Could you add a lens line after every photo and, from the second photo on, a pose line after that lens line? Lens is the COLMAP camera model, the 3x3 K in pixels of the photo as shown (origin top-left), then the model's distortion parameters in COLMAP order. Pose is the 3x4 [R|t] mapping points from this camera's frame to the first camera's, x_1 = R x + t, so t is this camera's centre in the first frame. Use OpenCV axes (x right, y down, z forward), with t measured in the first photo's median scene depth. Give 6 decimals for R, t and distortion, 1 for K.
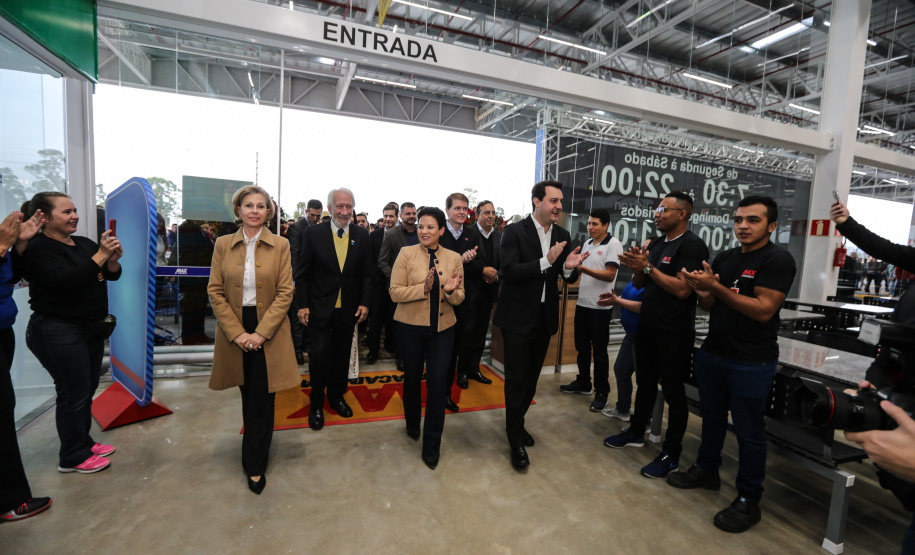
lens RADIAL K [[412.5, 0, 457.5], [0, 412.5, 277.5], [0, 0, 1]] dist [-0.050784, 0.021065]
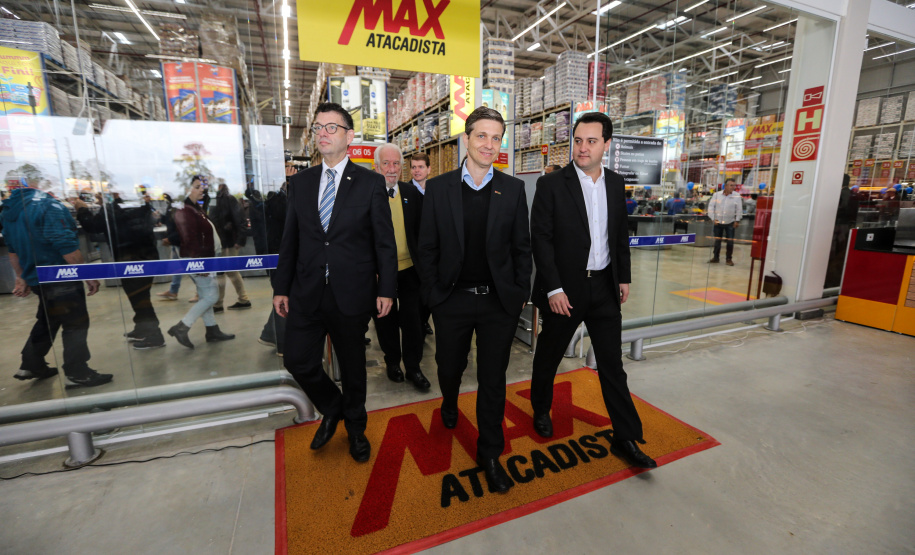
lens RADIAL K [[412.5, 0, 457.5], [0, 412.5, 277.5], [0, 0, 1]] dist [-0.050784, 0.021065]
pose [[-0.998017, -0.038479, -0.049823, -0.050454], [-0.050618, 0.961046, 0.271715, -0.103894], [0.037426, 0.273698, -0.961087, 1.184549]]
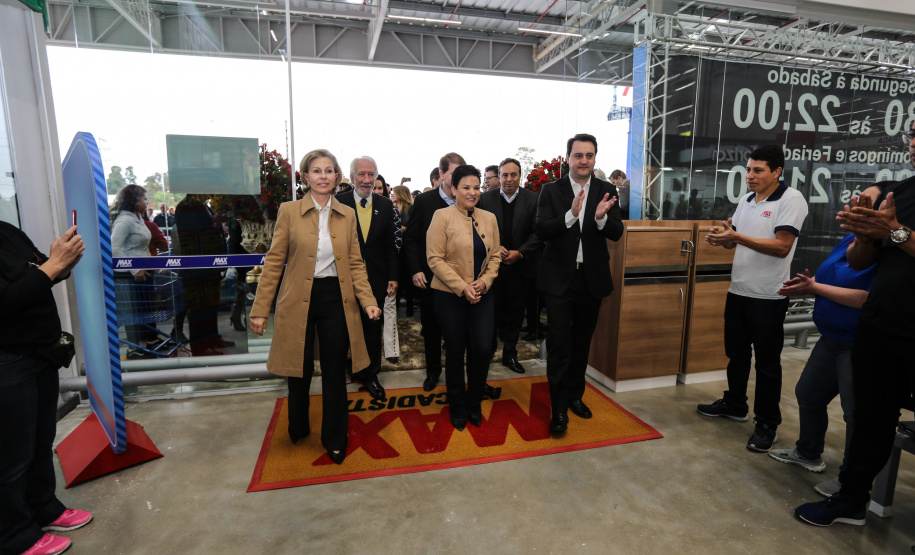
lens RADIAL K [[412.5, 0, 457.5], [0, 412.5, 277.5], [0, 0, 1]] dist [-0.050784, 0.021065]
pose [[0.993466, -0.029661, -0.110207, -0.052865], [0.037106, 0.997121, 0.066129, -0.013575], [0.107929, -0.069787, 0.991706, 0.235319]]
